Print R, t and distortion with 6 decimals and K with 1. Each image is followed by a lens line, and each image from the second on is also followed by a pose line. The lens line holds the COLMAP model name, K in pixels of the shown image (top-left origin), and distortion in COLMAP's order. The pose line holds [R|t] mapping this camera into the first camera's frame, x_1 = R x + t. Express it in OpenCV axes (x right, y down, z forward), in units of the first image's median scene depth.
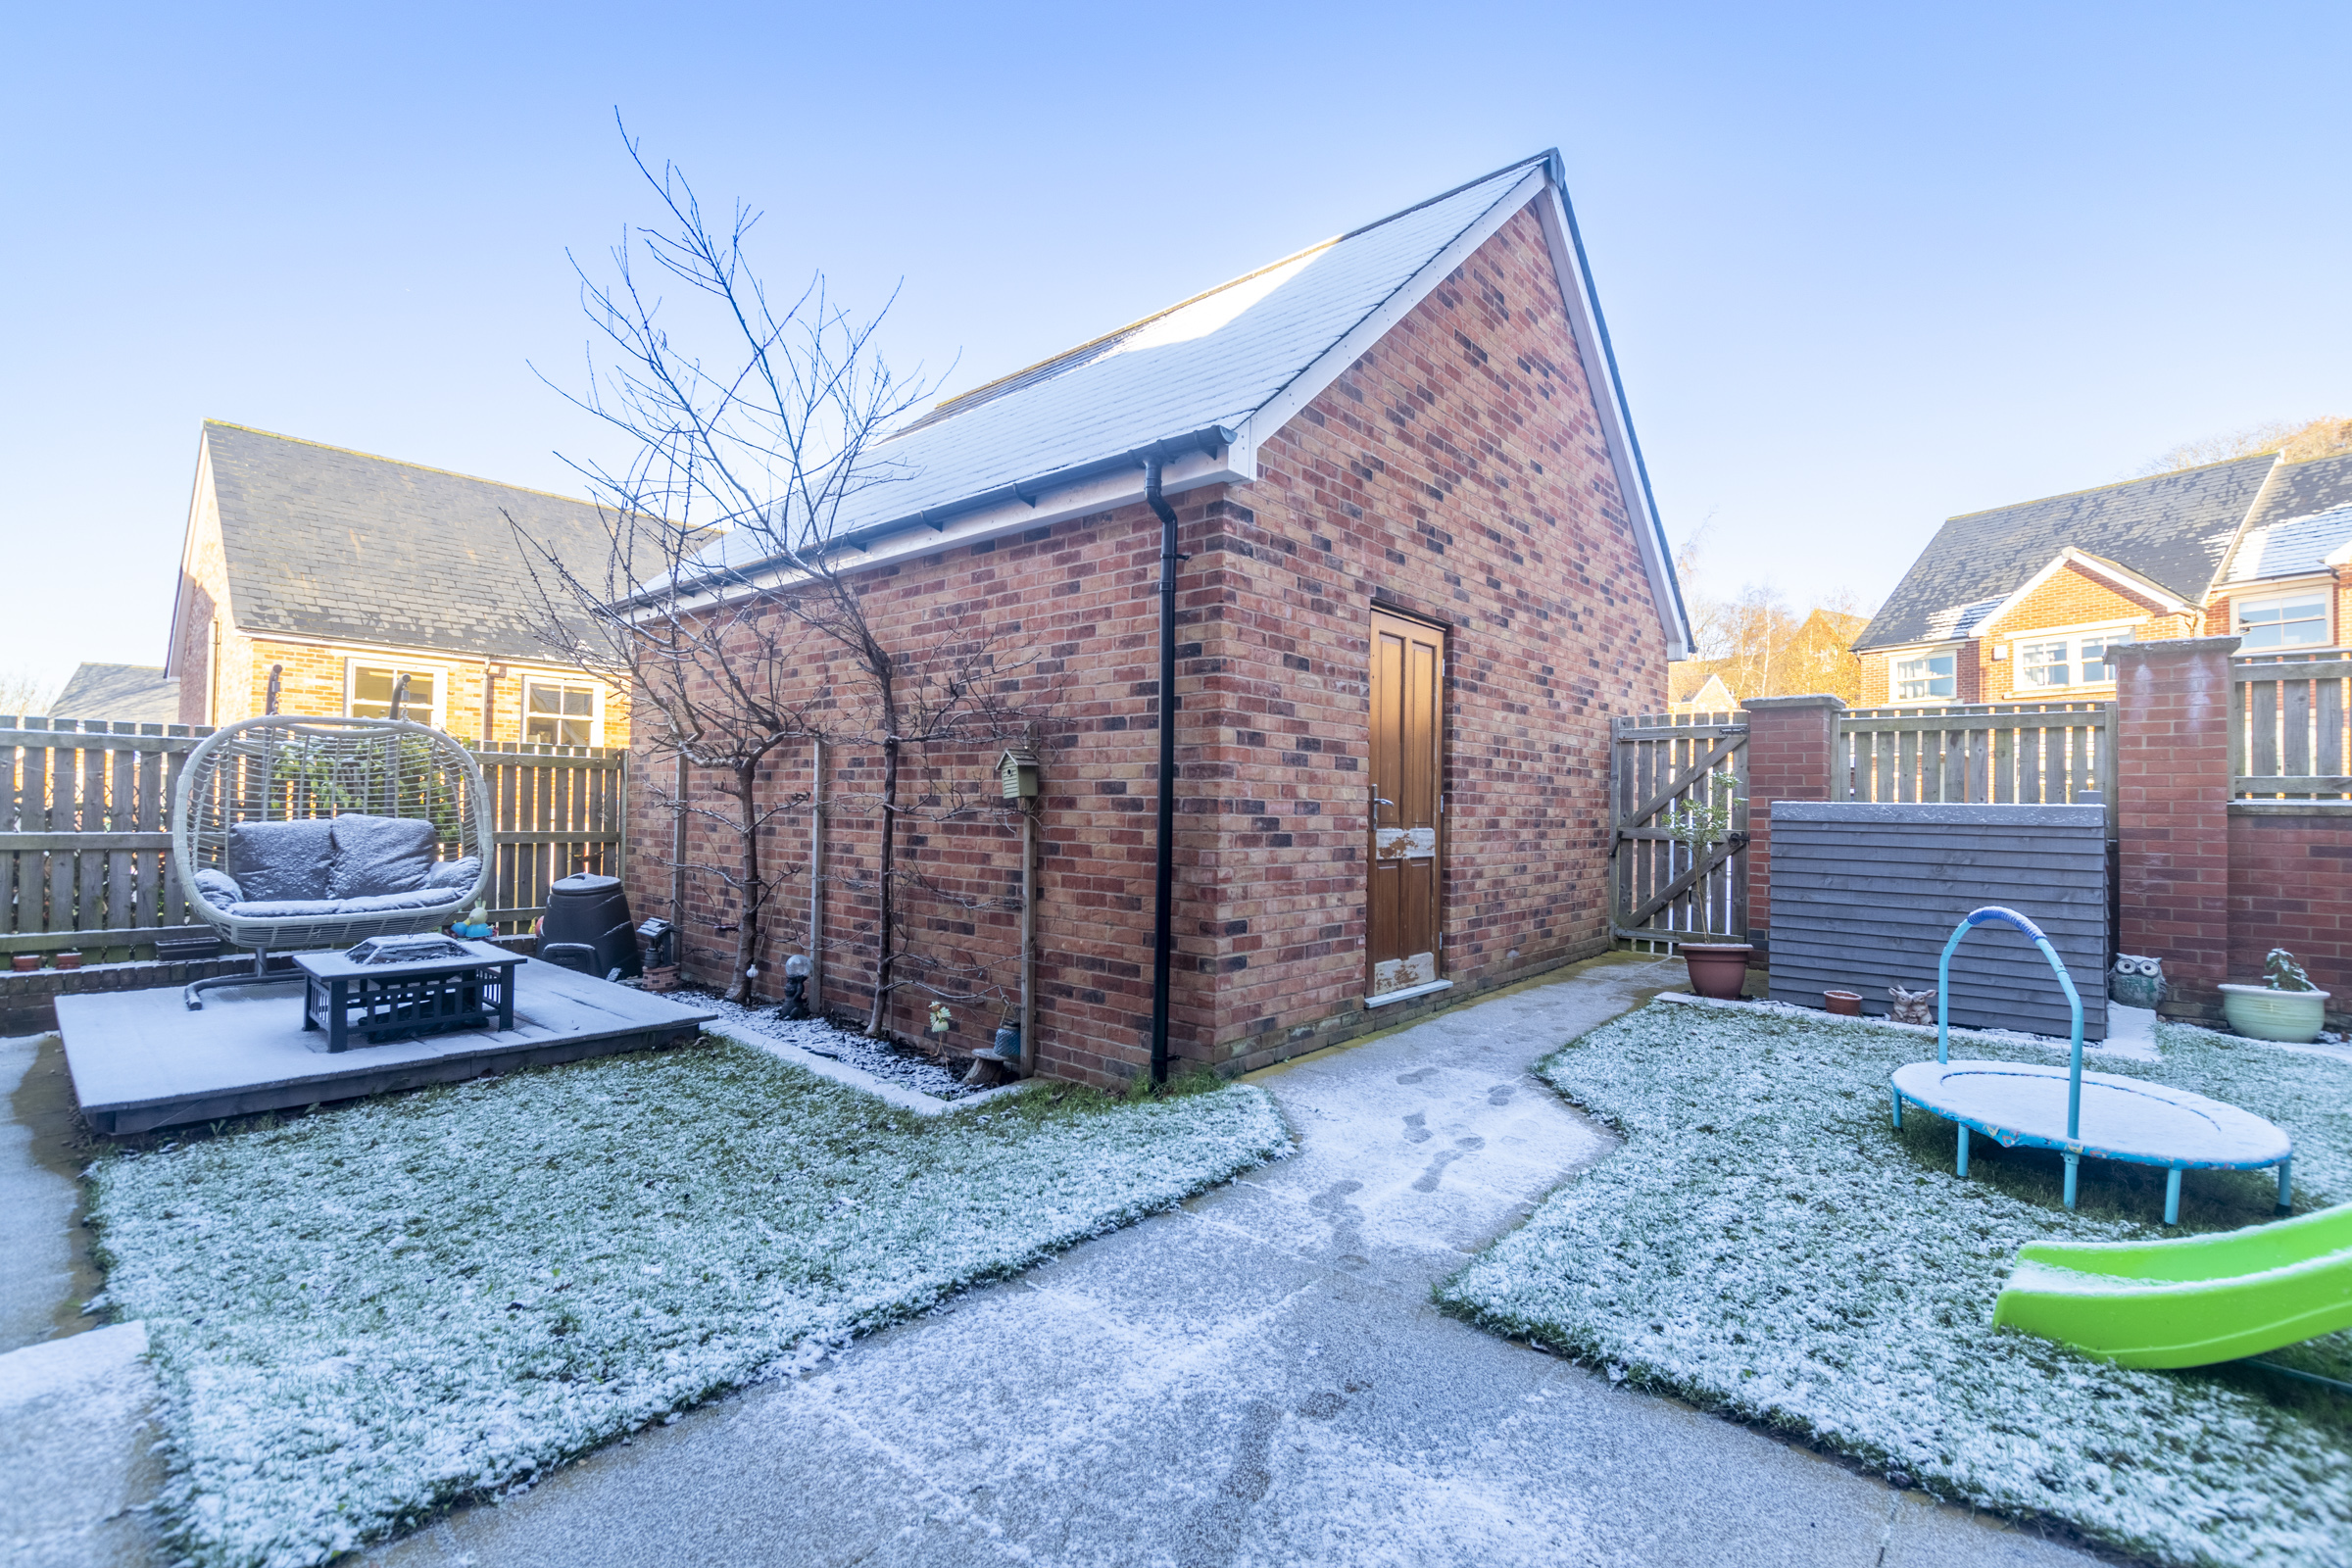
lens RADIAL K [[1014.9, 0, 1185.8], [0, 1014.9, 791.3], [0, 0, 1]] dist [0.001704, -0.000891]
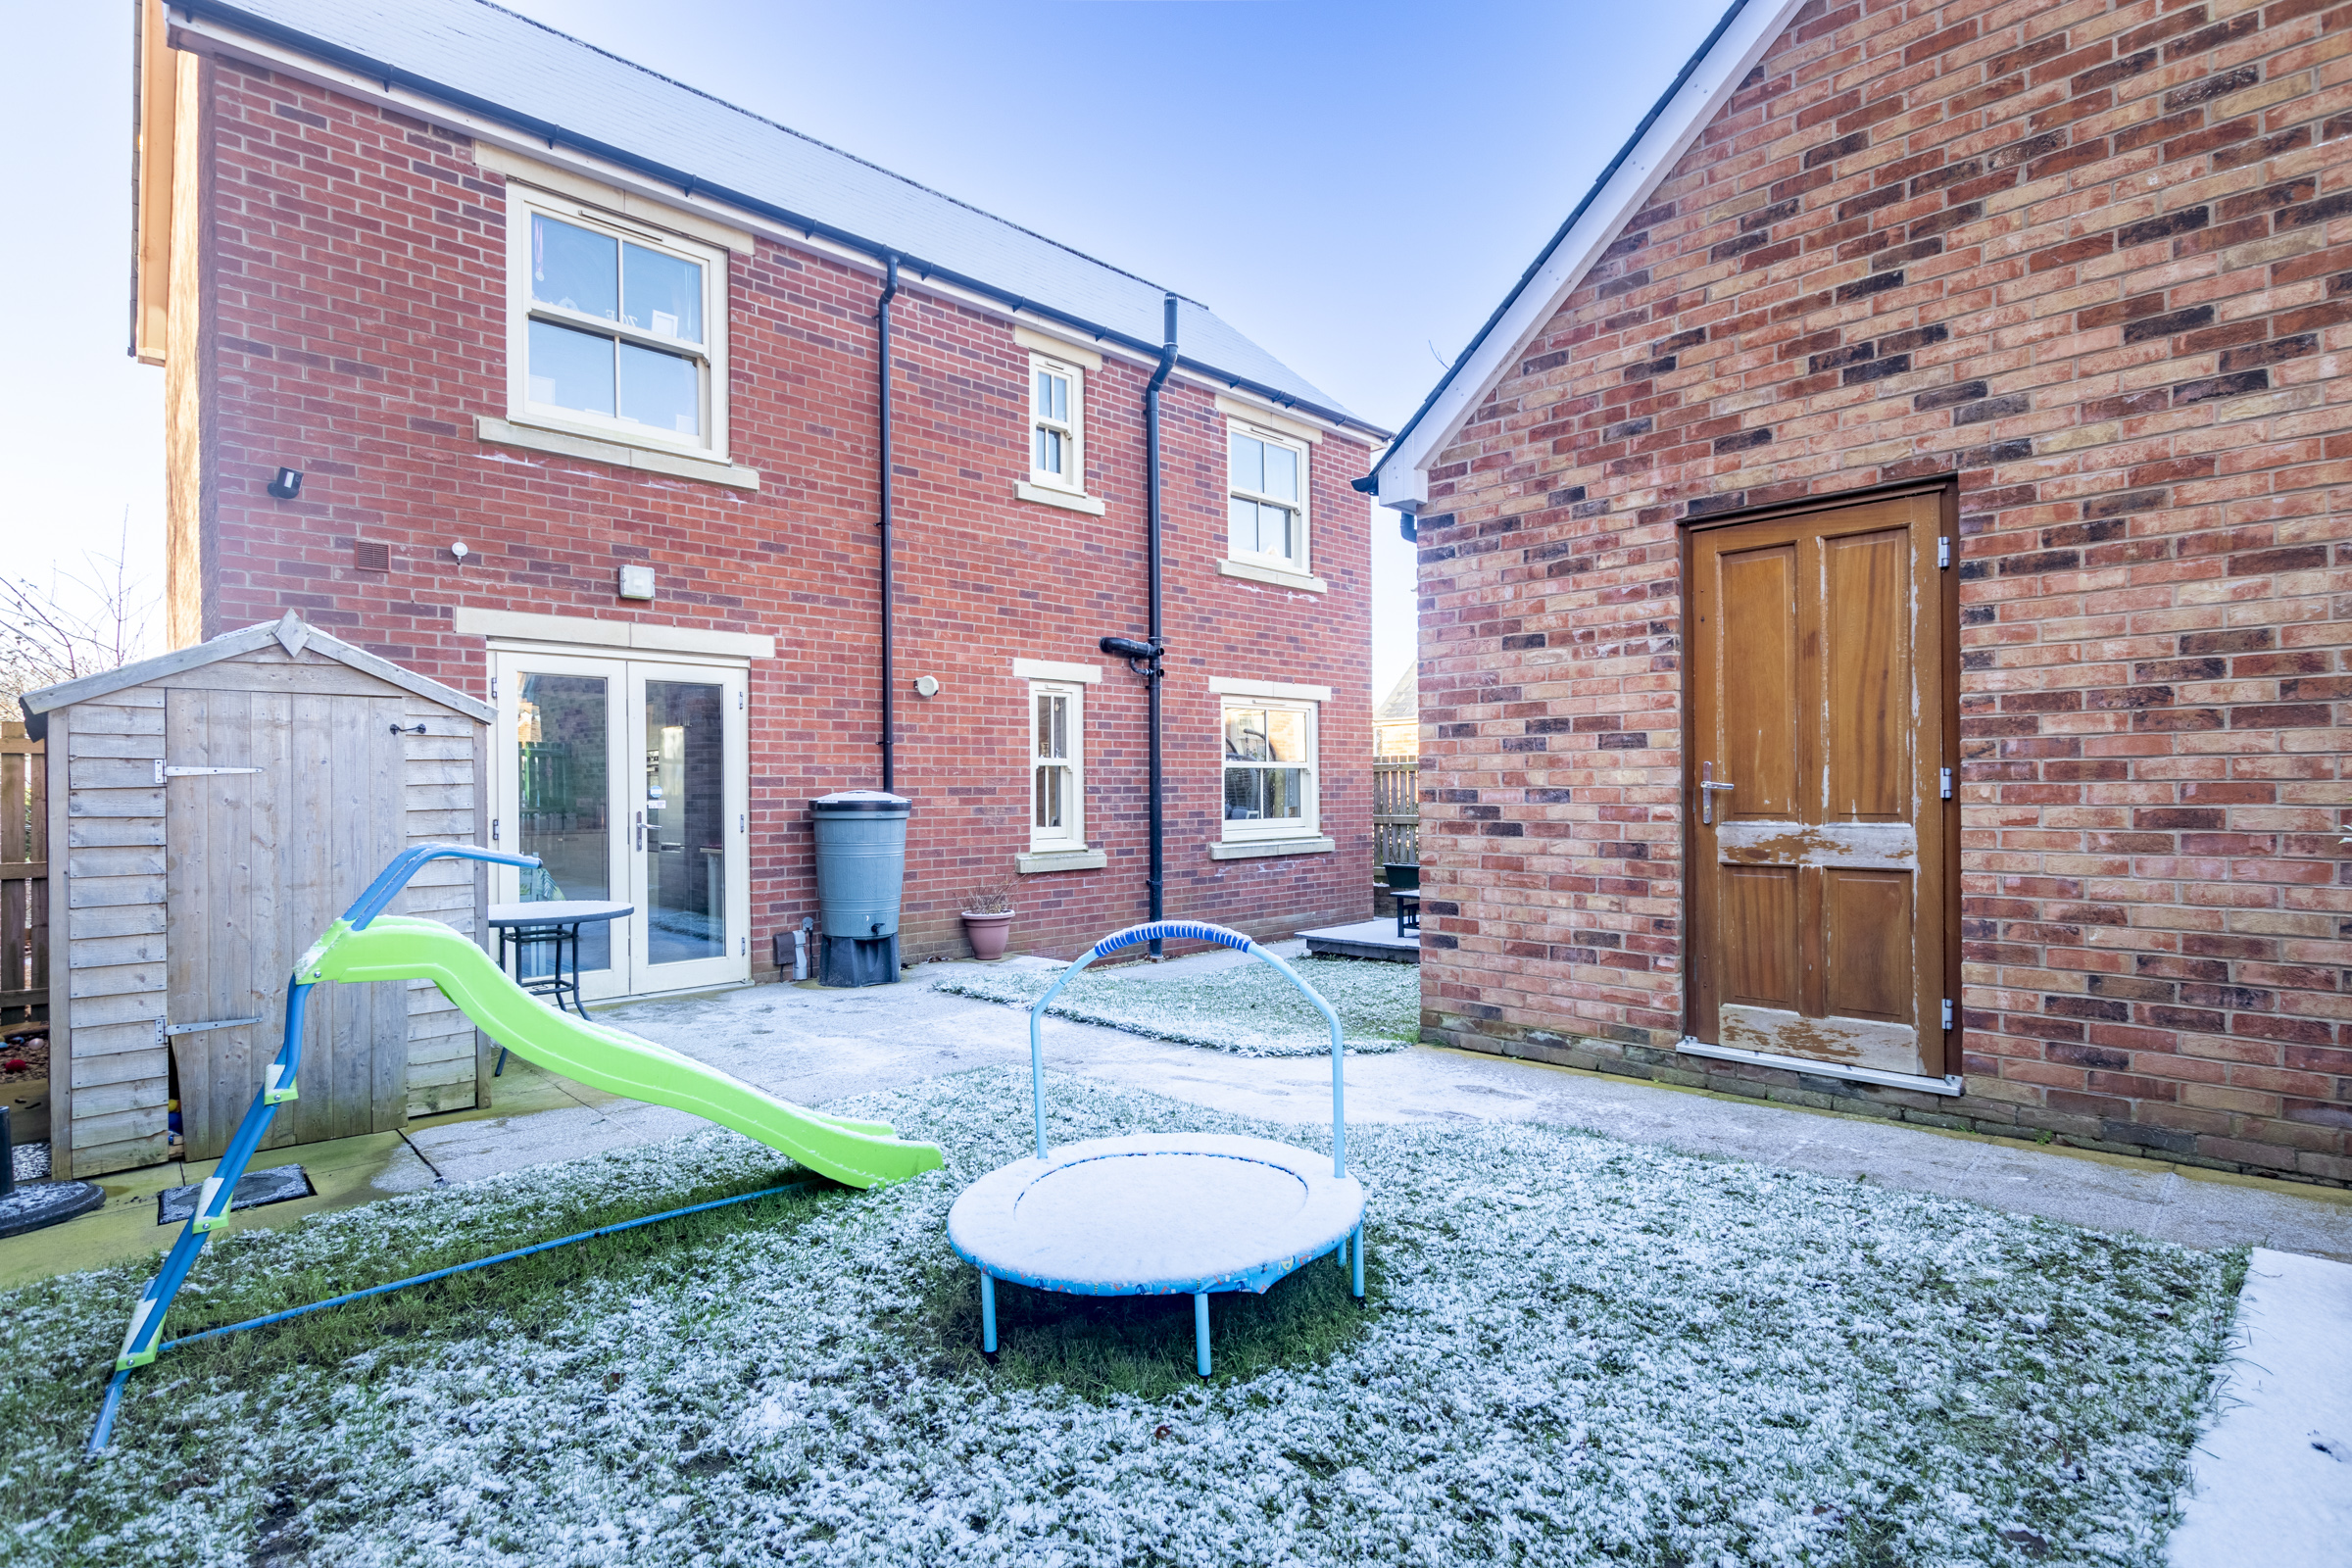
lens RADIAL K [[1128.4, 0, 1182.5], [0, 1128.4, 788.4], [0, 0, 1]] dist [0.012353, -0.012129]
pose [[-0.075880, -0.017227, -0.996968, 1.041824], [0.025079, 0.999501, -0.019180, 0.019078], [0.996802, -0.026459, -0.075410, 0.671649]]
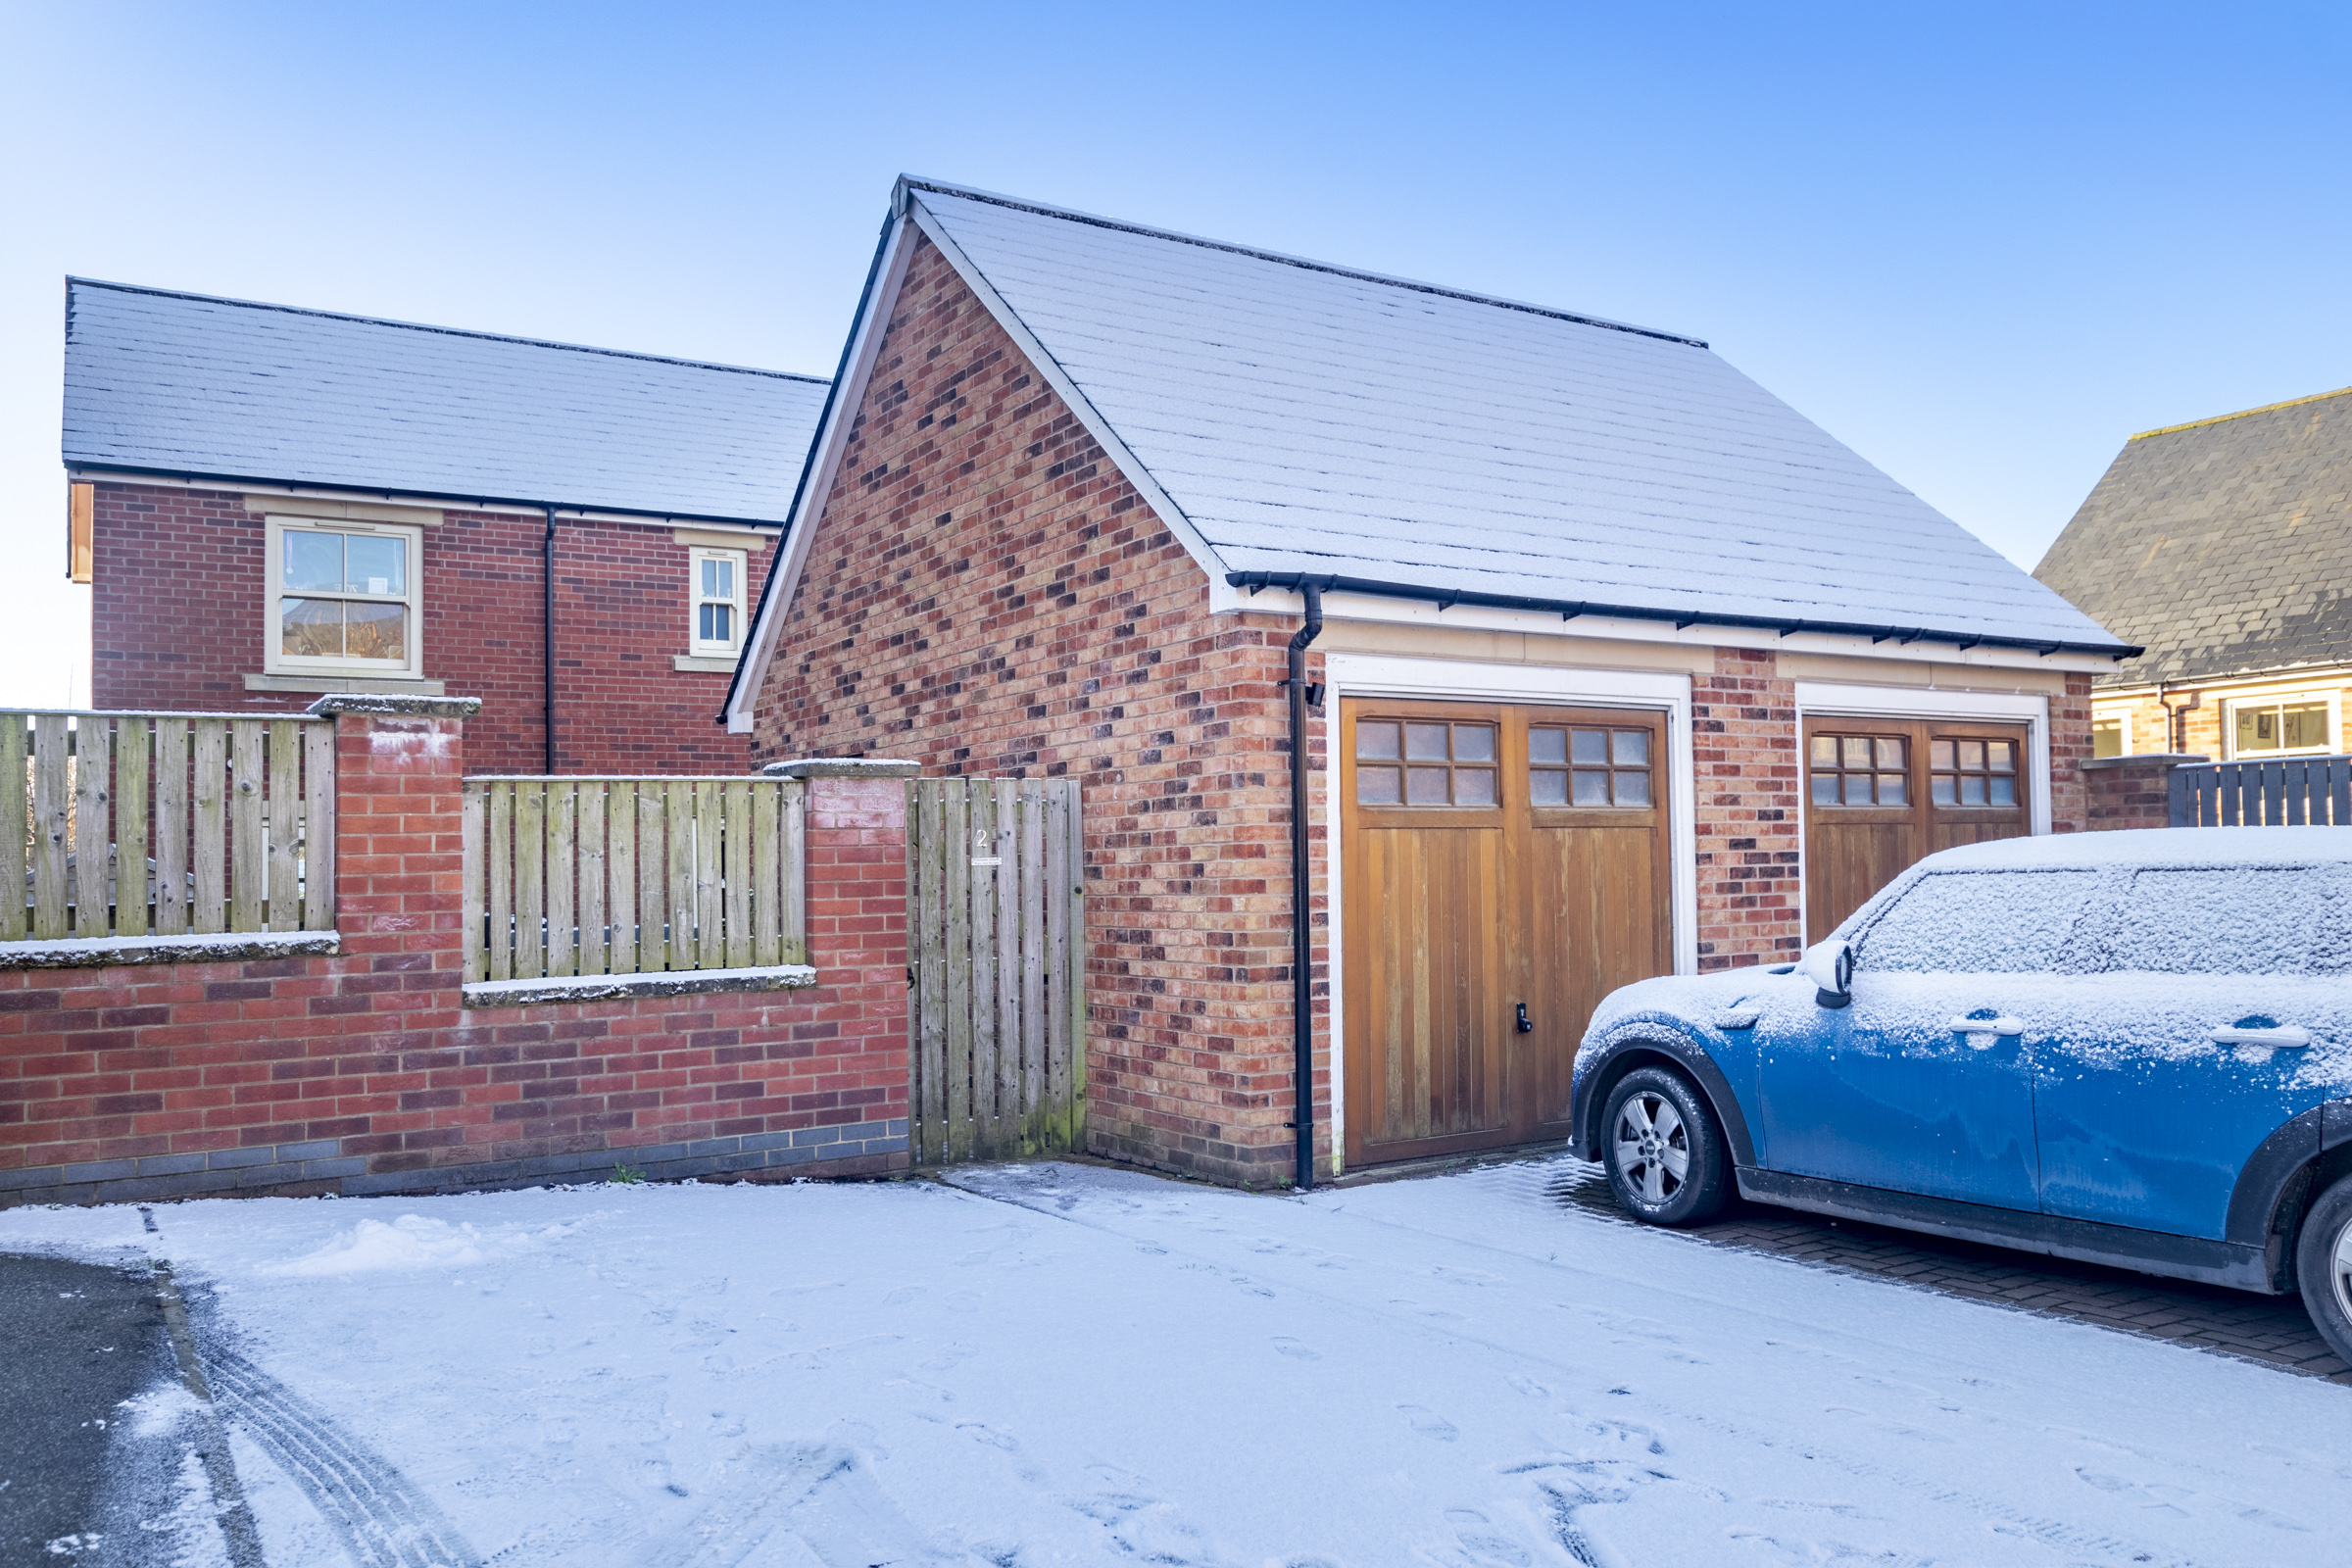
lens RADIAL K [[1833.1, 0, 1176.0], [0, 1833.1, 784.0], [0, 0, 1]] dist [0.002352, 0.002155]
pose [[-0.301097, -0.056536, -0.951916, 2.220128], [0.032836, 0.997034, -0.069602, 0.015057], [0.953028, -0.052214, -0.298347, 2.097562]]
